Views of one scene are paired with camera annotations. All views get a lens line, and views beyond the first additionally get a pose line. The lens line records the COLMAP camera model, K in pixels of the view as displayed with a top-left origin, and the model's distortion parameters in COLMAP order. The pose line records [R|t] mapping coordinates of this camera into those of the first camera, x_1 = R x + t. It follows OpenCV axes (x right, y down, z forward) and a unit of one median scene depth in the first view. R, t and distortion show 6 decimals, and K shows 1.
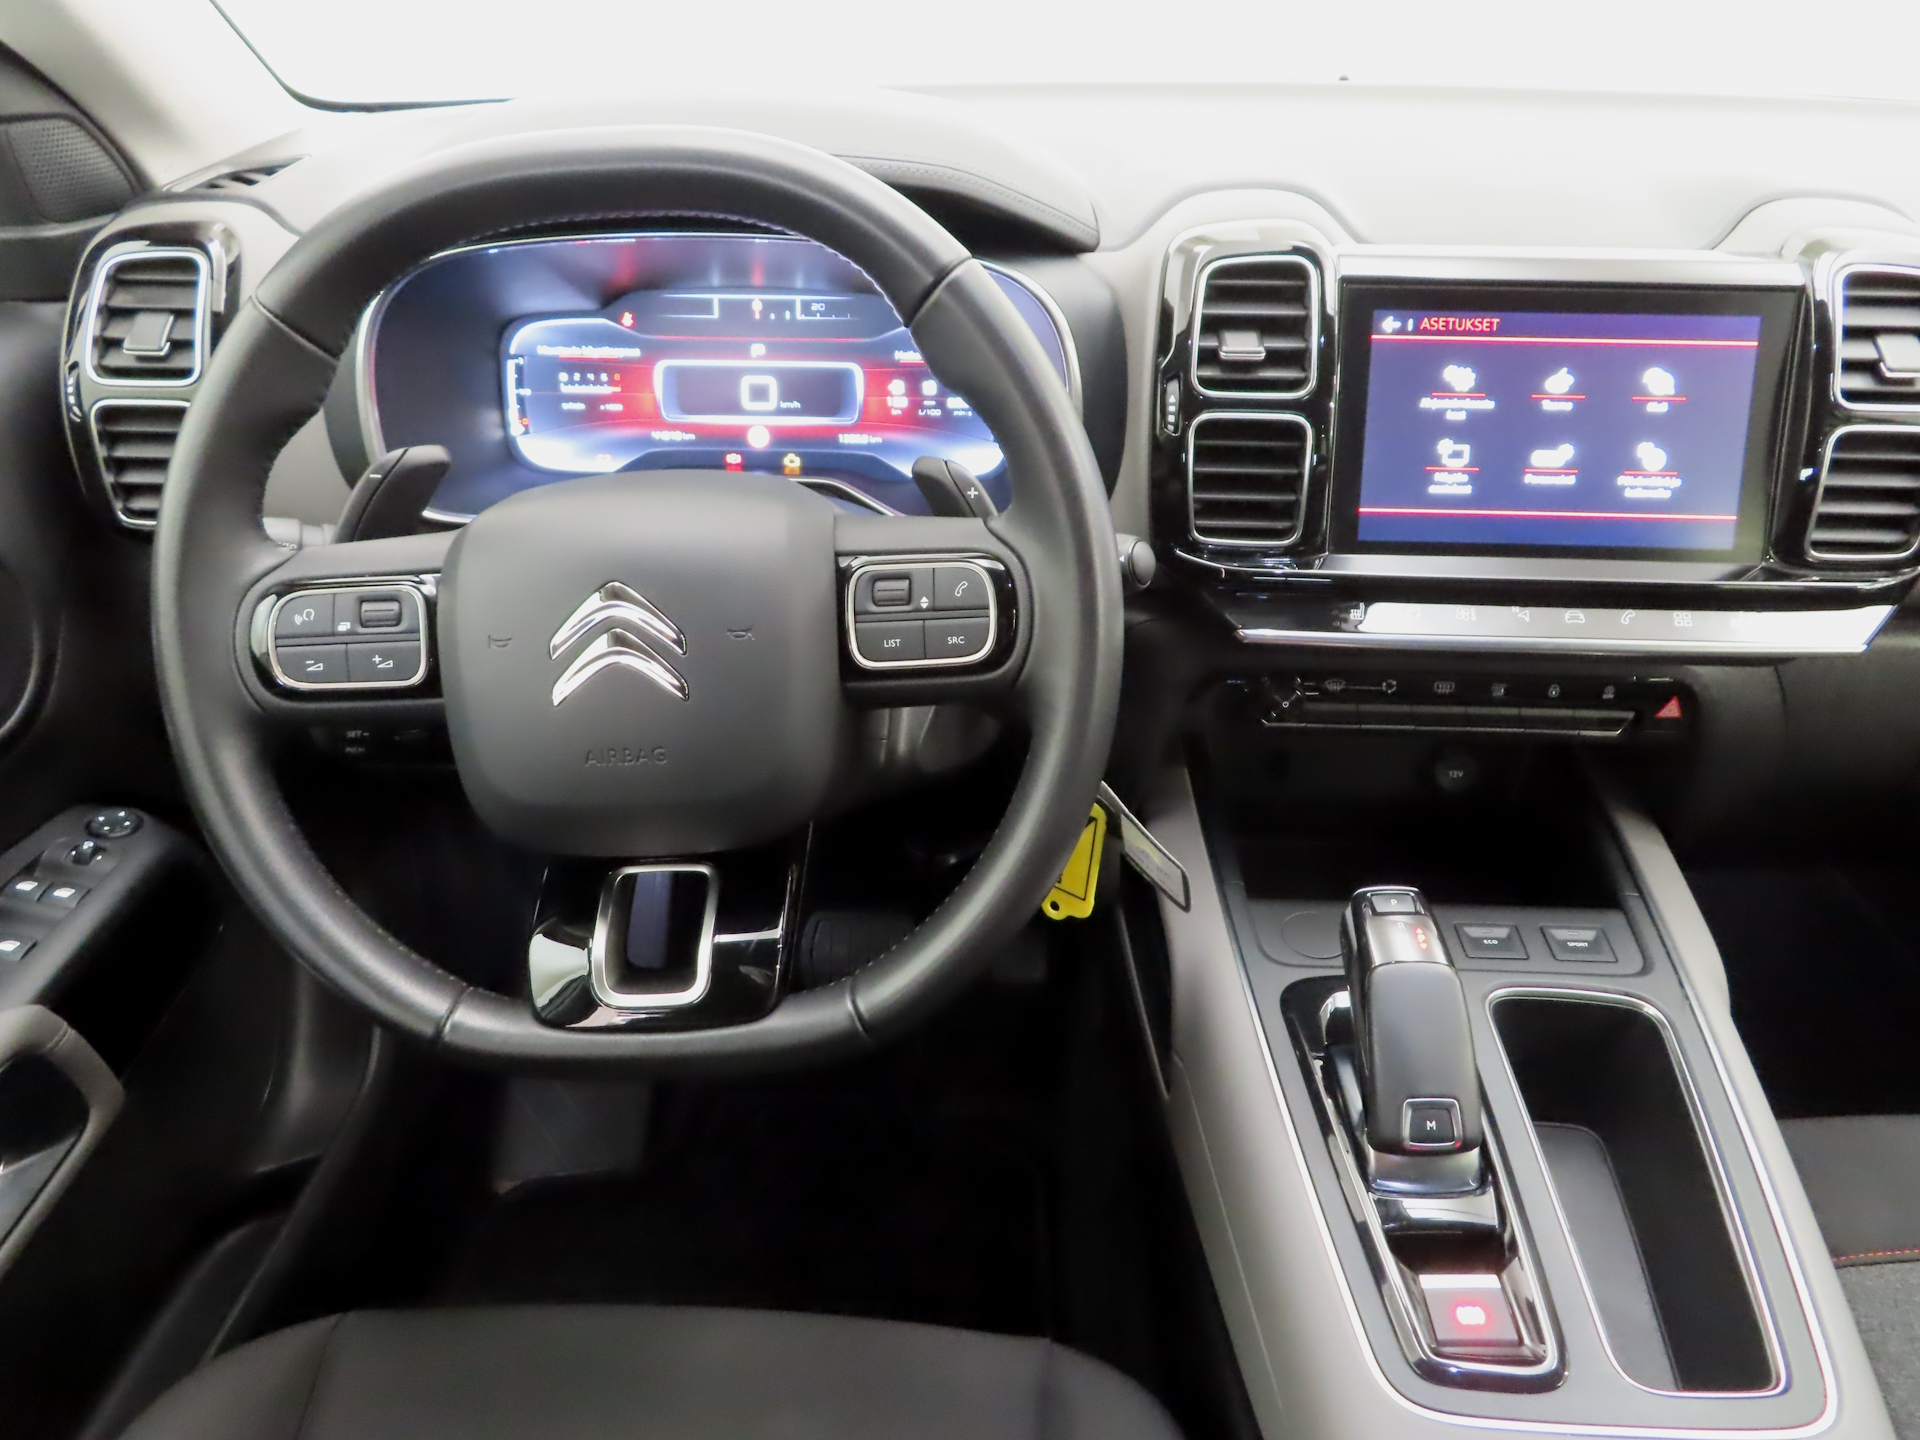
lens RADIAL K [[1391.3, 0, 962.6], [0, 1391.3, 719.1], [0, 0, 1]] dist [-0.025719, 0.037012]
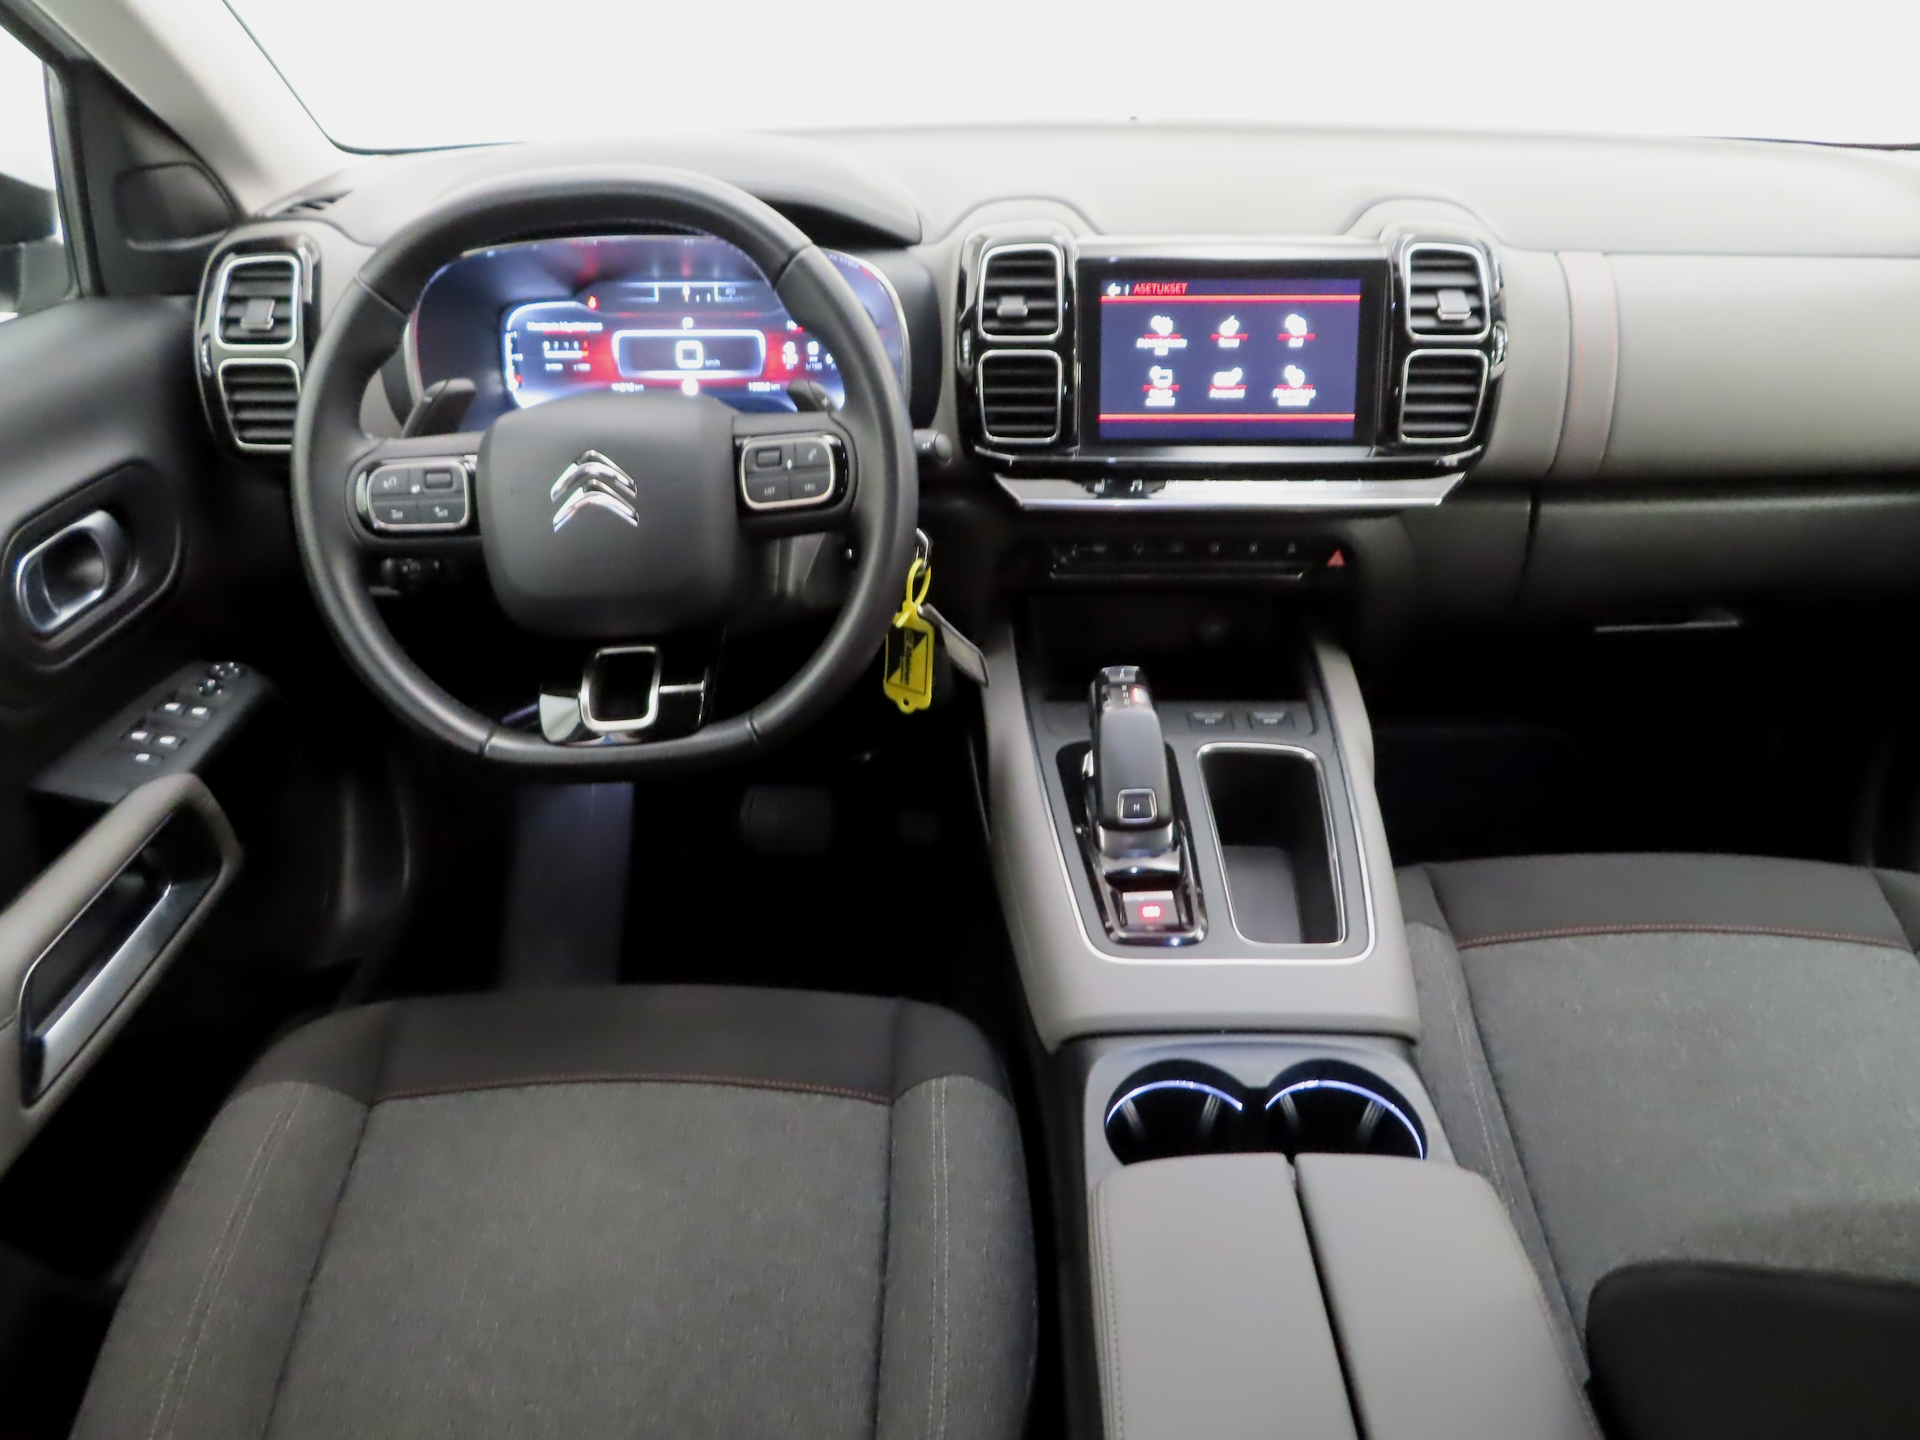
lens RADIAL K [[1391.3, 0, 962.6], [0, 1391.3, 719.1], [0, 0, 1]] dist [-0.025719, 0.037012]
pose [[0.999386, -0.024954, 0.024611, 0.098685], [0.025338, 0.999560, -0.015402, 0.187531], [-0.024216, 0.016016, 0.999578, -0.457896]]
